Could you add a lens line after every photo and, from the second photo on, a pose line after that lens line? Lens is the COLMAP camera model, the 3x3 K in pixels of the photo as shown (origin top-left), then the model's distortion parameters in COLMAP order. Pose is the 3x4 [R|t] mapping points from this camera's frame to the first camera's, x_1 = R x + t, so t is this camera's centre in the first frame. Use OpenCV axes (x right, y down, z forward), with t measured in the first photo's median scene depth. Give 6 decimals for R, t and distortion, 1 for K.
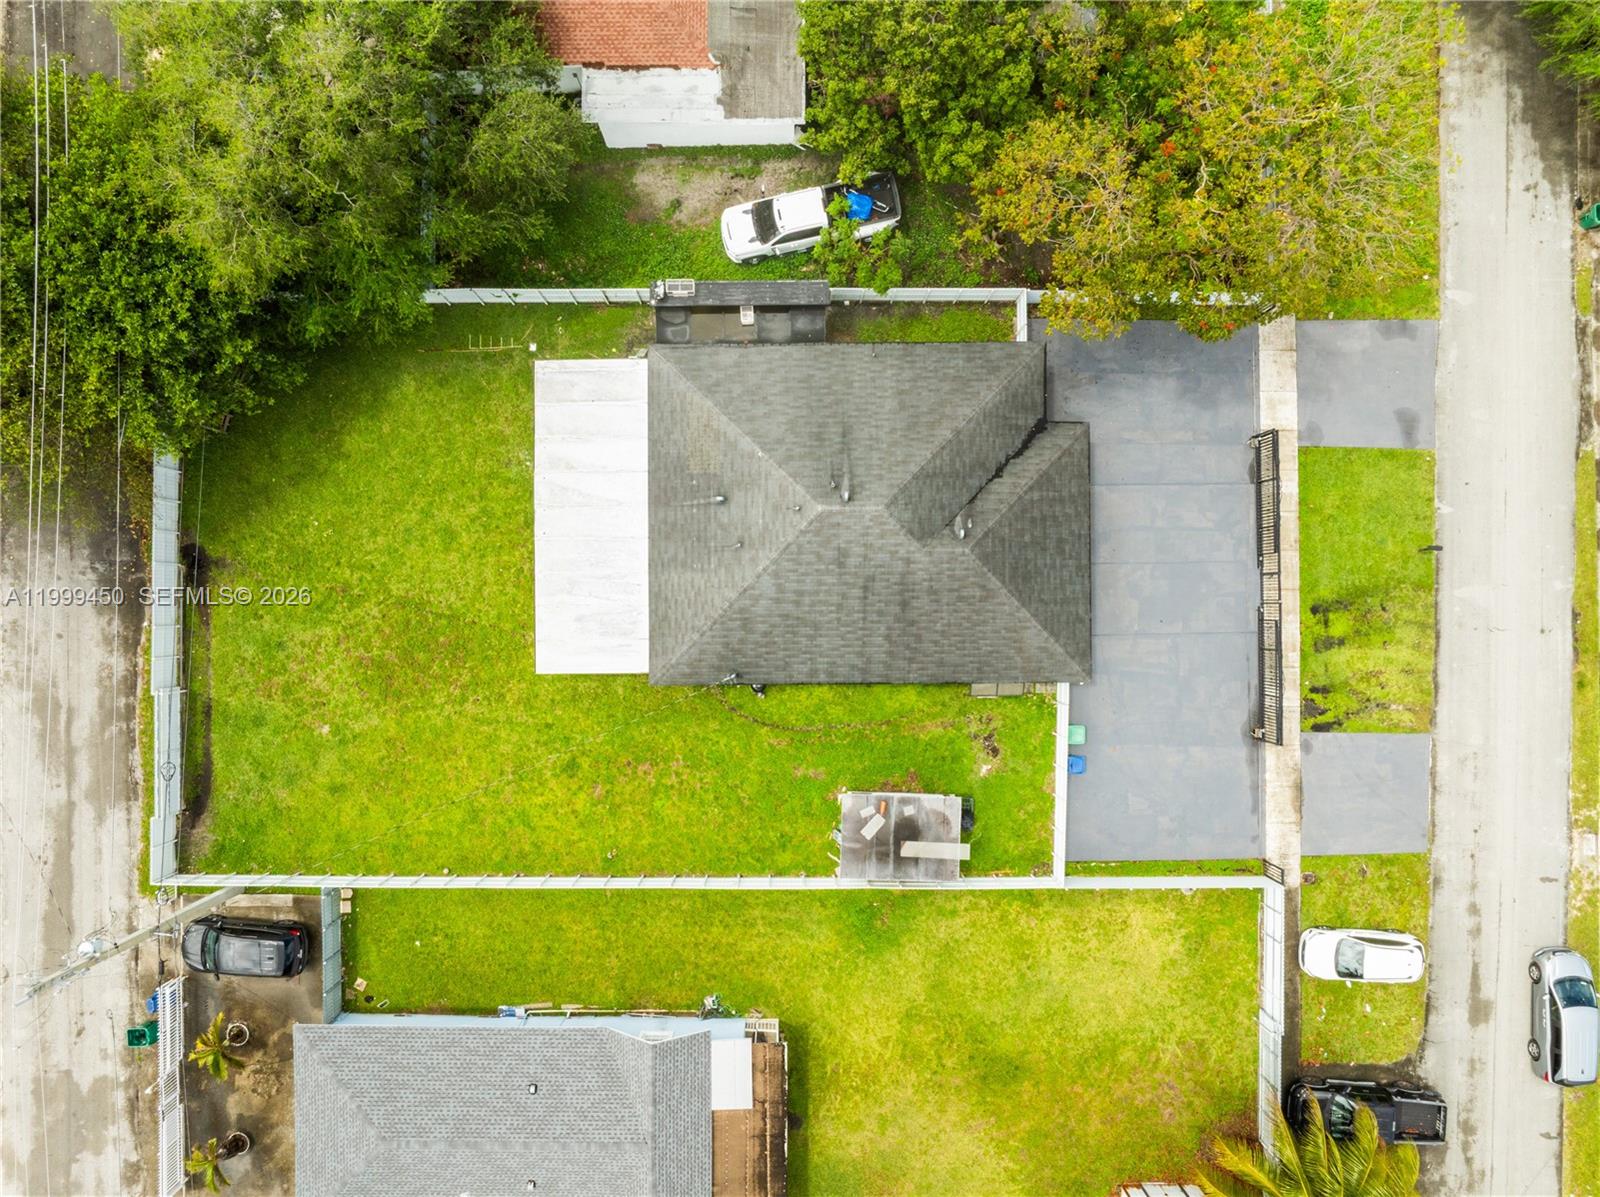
lens RADIAL K [[1130.4, 0, 800.0], [0, 1130.4, 598.5], [0, 0, 1]] dist [-0.038372, 0.001091]
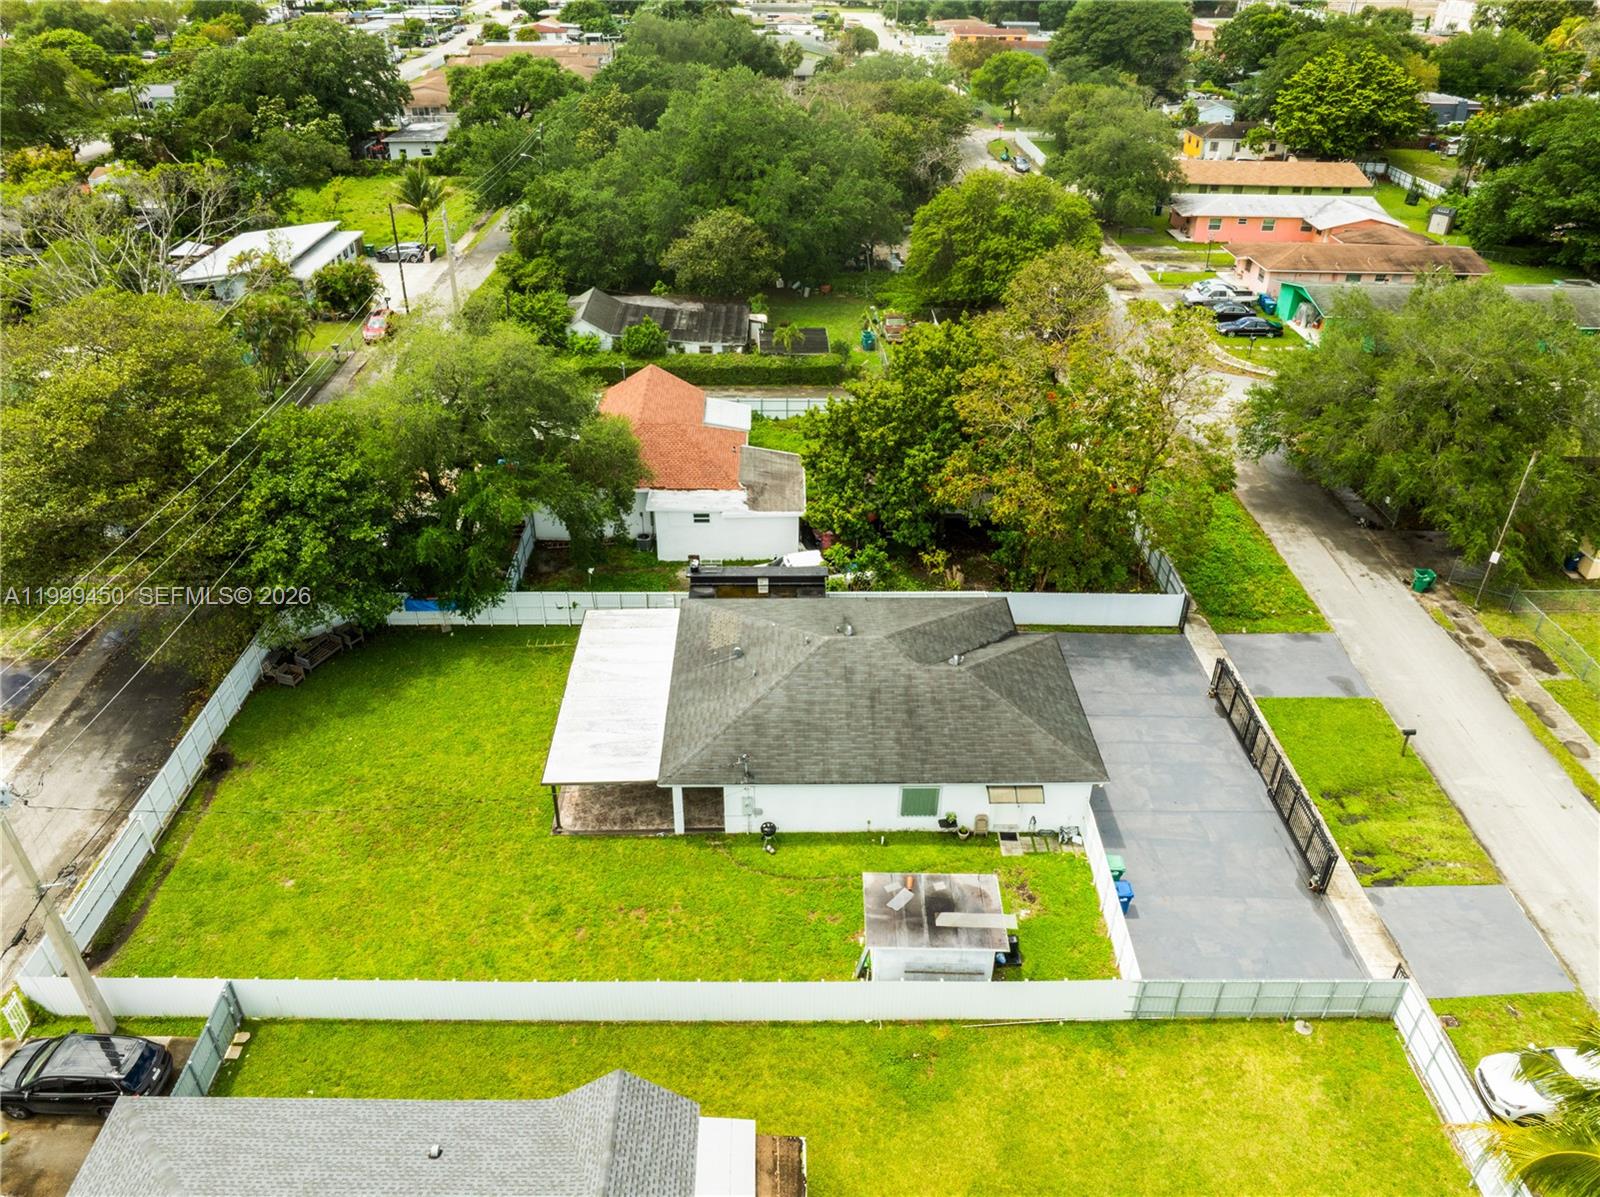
lens RADIAL K [[1123.5, 0, 800.0], [0, 1123.5, 598.5], [0, 0, 1]] dist [-0.044053, -0.002152]
pose [[0.999907, -0.006682, 0.011900, -0.019834], [0.013615, 0.548155, -0.836266, 0.747817], [-0.000935, 0.836350, 0.548195, 0.316014]]
